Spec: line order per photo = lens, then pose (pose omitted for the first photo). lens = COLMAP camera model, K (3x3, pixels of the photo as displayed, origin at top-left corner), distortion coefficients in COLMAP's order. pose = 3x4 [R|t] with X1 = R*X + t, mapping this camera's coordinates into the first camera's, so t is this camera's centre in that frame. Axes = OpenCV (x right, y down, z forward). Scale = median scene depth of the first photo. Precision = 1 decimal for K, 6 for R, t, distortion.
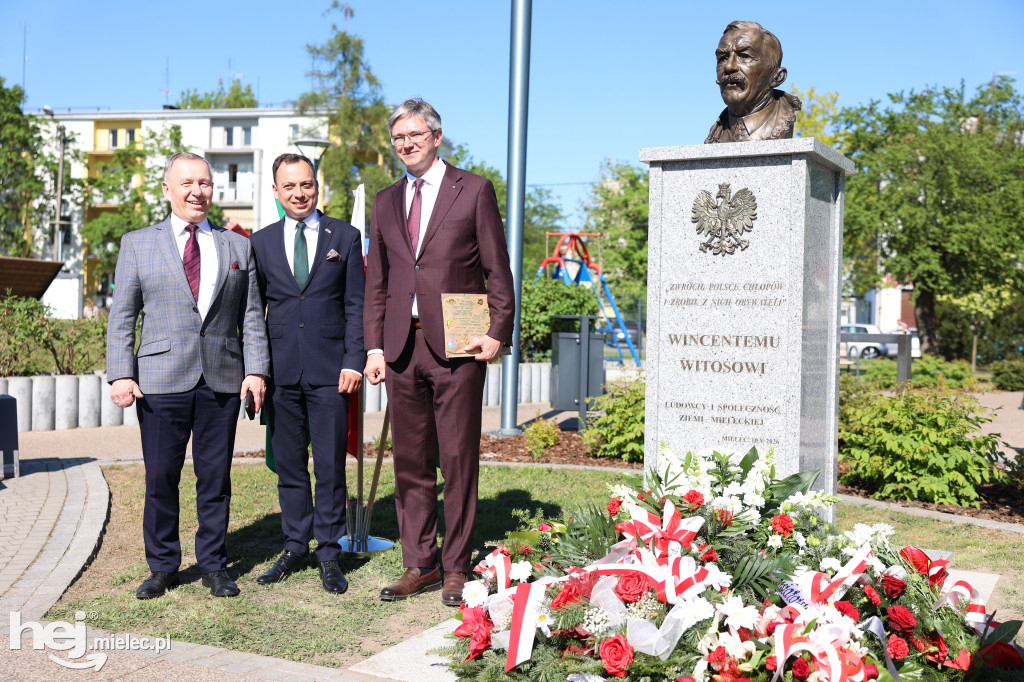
lens RADIAL K [[1153.0, 0, 512.0], [0, 1153.0, 341.0], [0, 0, 1]] dist [0.012070, 0.070320]
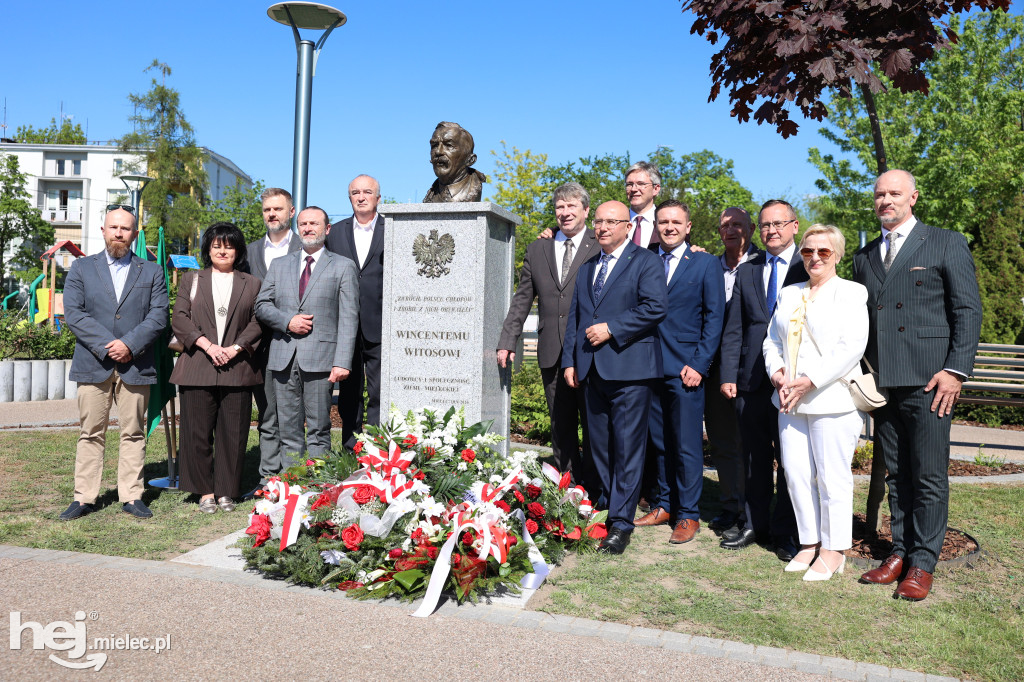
lens RADIAL K [[914.9, 0, 493.6], [0, 914.9, 325.2], [0, 0, 1]] dist [-0.073432, 0.130700]
pose [[0.978225, 0.006738, 0.207439, 0.014561], [-0.003546, 0.999870, -0.015754, 0.005118], [-0.207518, 0.014675, 0.978121, -0.166835]]
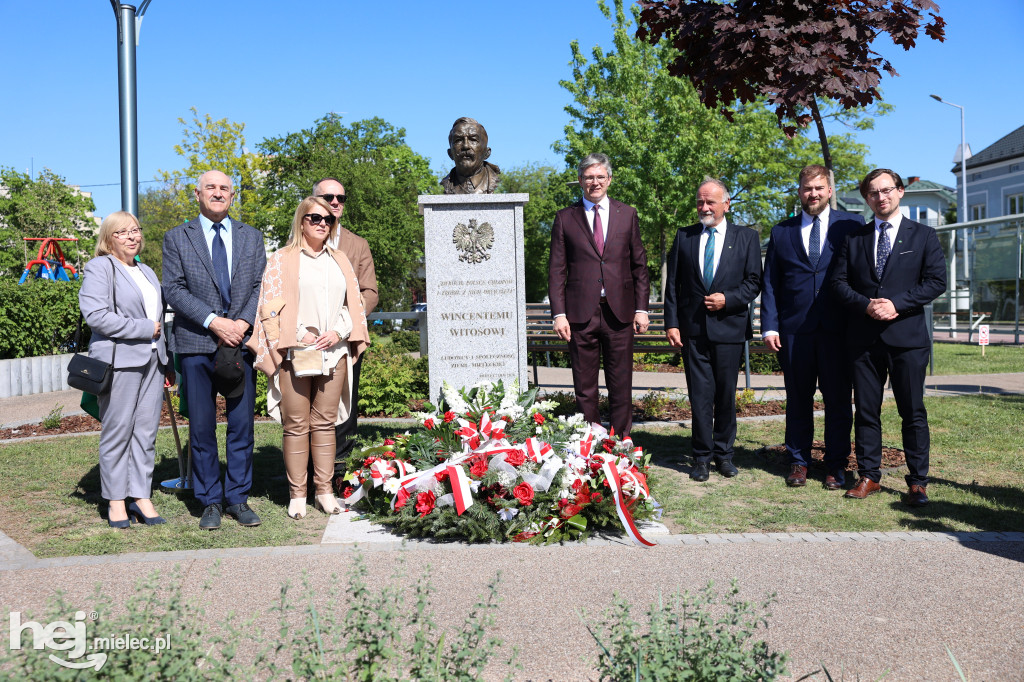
lens RADIAL K [[981.5, 0, 490.5], [0, 981.5, 326.1], [0, 0, 1]] dist [-0.008312, 0.002361]
pose [[0.839784, -0.050428, 0.540574, -0.534530], [0.049889, 0.998632, 0.015656, -0.006520], [-0.540624, 0.013821, 0.841151, -0.166913]]
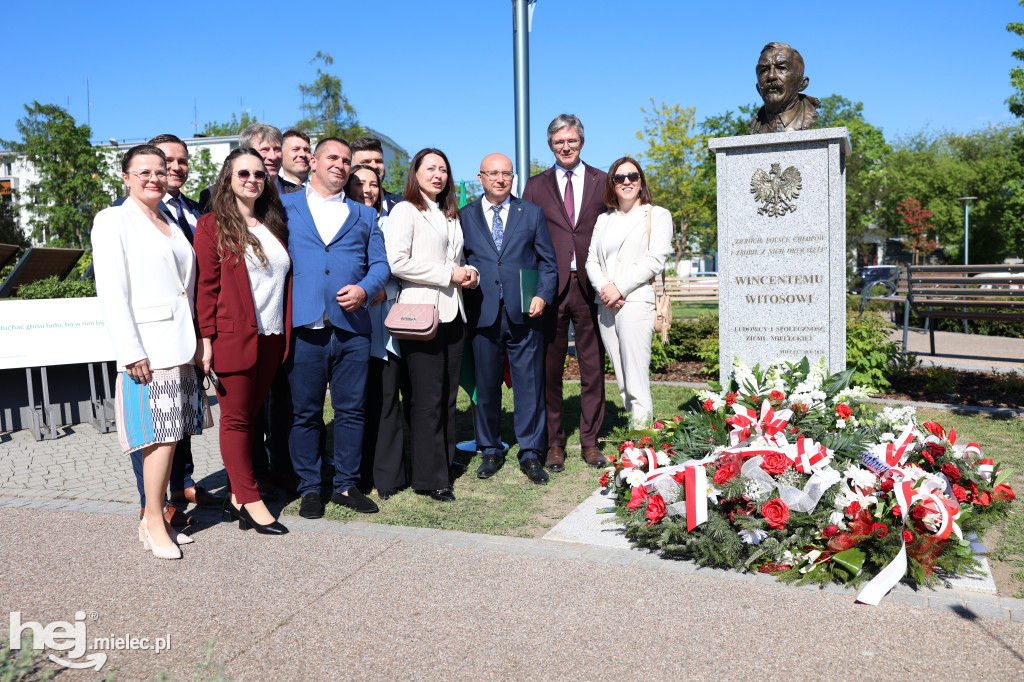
lens RADIAL K [[831.5, 0, 512.0], [0, 831.5, 341.0], [0, 0, 1]] dist [-0.094998, 0.108359]
pose [[0.996078, -0.051304, 0.072081, -0.196938], [0.047217, 0.997240, 0.057306, 0.001036], [-0.074822, -0.053678, 0.995751, 0.055755]]
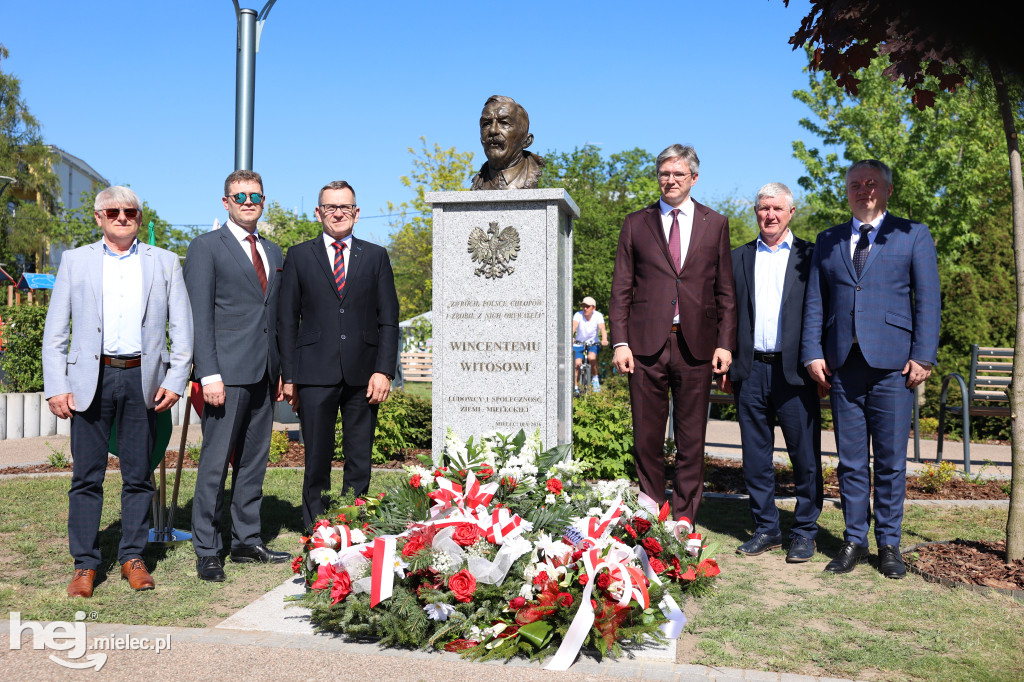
lens RADIAL K [[1048.1, 0, 489.3], [0, 1048.1, 335.6], [0, 0, 1]] dist [-0.015005, 0.032789]
pose [[0.953948, -0.008566, 0.299848, -0.162167], [0.018384, 0.999383, -0.029939, 0.021755], [-0.299407, 0.034073, 0.953517, -0.088074]]
